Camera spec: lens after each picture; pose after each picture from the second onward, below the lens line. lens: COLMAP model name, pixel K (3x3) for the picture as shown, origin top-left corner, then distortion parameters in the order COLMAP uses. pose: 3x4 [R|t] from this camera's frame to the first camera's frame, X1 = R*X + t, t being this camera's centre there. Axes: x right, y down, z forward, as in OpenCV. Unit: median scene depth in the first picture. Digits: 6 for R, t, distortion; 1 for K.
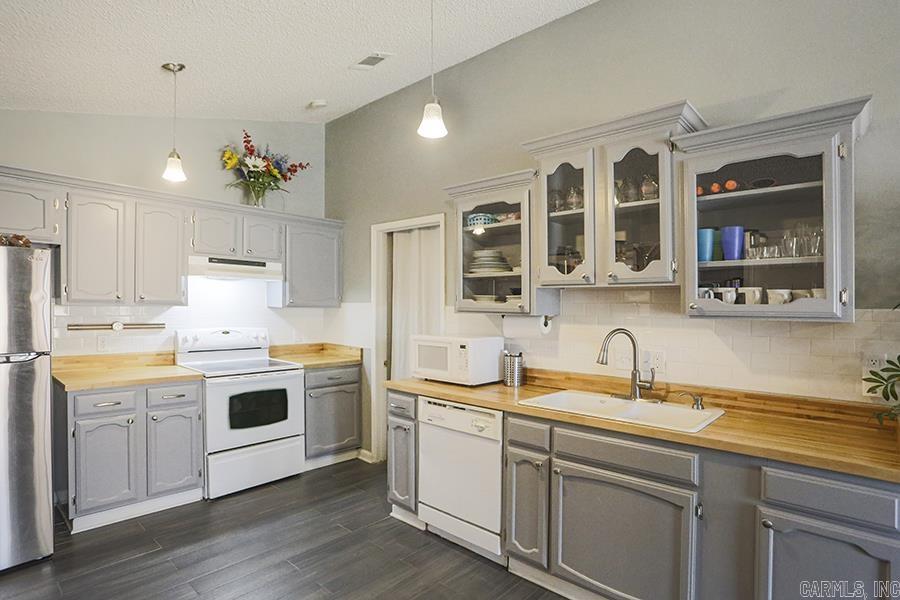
lens RADIAL K [[483.1, 0, 450.0], [0, 483.1, 300.0], [0, 0, 1]] dist [-0.049865, 0.000254]
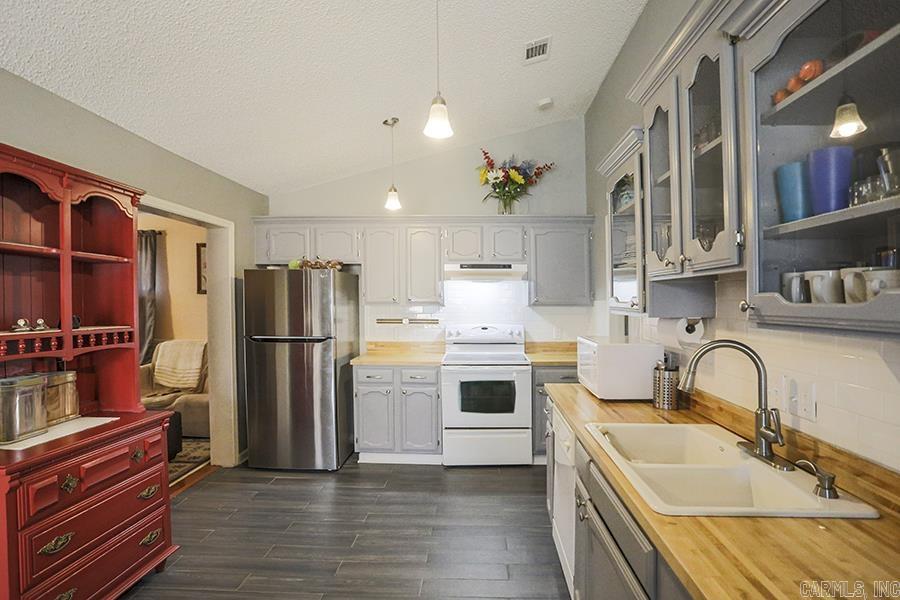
lens RADIAL K [[492.1, 0, 451.5], [0, 492.1, 304.4], [0, 0, 1]] dist [-0.004088, -0.000045]
pose [[0.639741, -0.005558, -0.768571, 0.450884], [0.020211, 0.999750, 0.009594, -0.002020], [0.768325, -0.021671, 0.639693, 0.210937]]
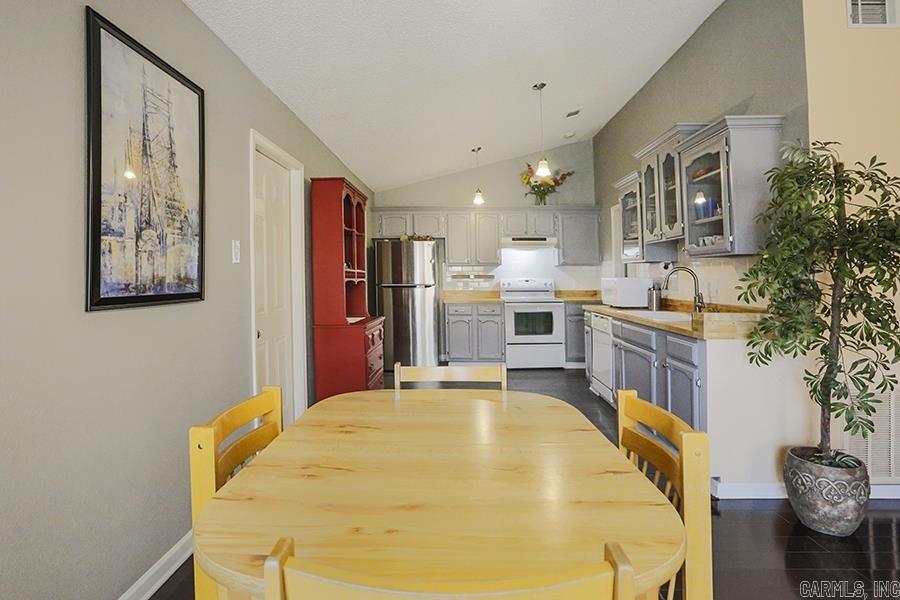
lens RADIAL K [[491.8, 0, 414.9], [0, 491.8, 259.4], [0, 0, 1]] dist [-0.000933, 0.000189]
pose [[0.619625, -0.040651, -0.783845, 0.763530], [0.021346, 0.999161, -0.034944, 0.051348], [0.784608, 0.004920, 0.619973, -0.463606]]
